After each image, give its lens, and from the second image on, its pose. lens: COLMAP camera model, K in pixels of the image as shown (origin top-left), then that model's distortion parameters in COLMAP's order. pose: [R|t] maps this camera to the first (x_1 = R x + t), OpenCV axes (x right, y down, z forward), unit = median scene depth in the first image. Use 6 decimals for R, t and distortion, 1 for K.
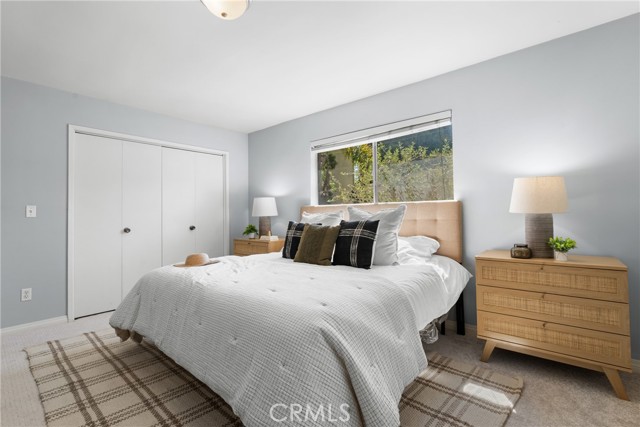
lens RADIAL K [[298.4, 0, 322.0], [0, 298.4, 203.8], [0, 0, 1]] dist [-0.000325, 0.000140]
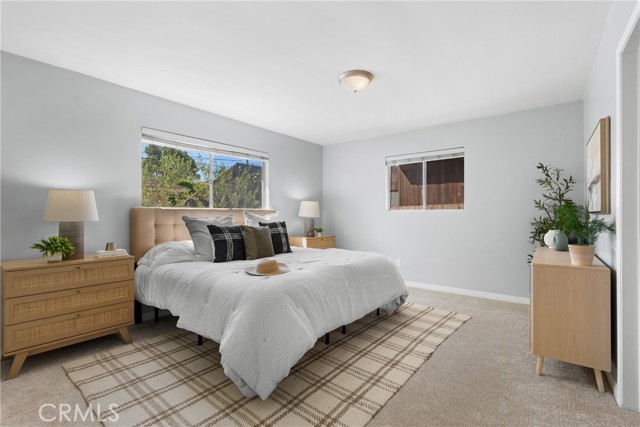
lens RADIAL K [[295.9, 0, 322.5], [0, 295.9, 213.1], [0, 0, 1]] dist [-0.000106, 0.000193]
pose [[-0.057968, 0.021930, 0.998078, -1.343449], [-0.025732, 0.999394, -0.023454, 0.043264], [-0.997987, -0.027042, -0.057368, 0.894055]]
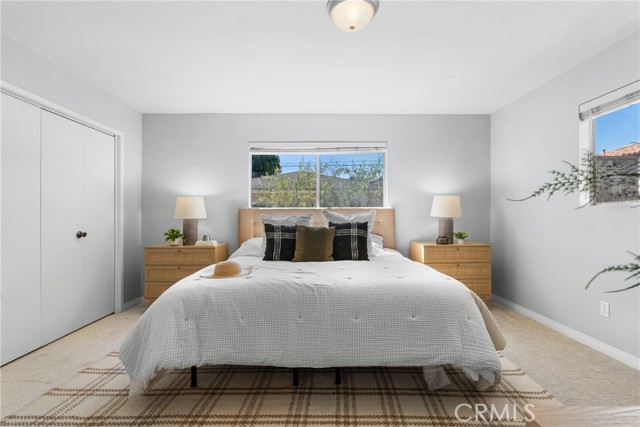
lens RADIAL K [[294.3, 0, 320.0], [0, 294.3, 213.5], [0, 0, 1]] dist [-0.002772, 0.000331]
pose [[0.746075, 0.018139, 0.665615, -0.786121], [-0.028107, 0.999596, 0.004265, 0.020482], [-0.665268, -0.021891, 0.746284, 0.205720]]
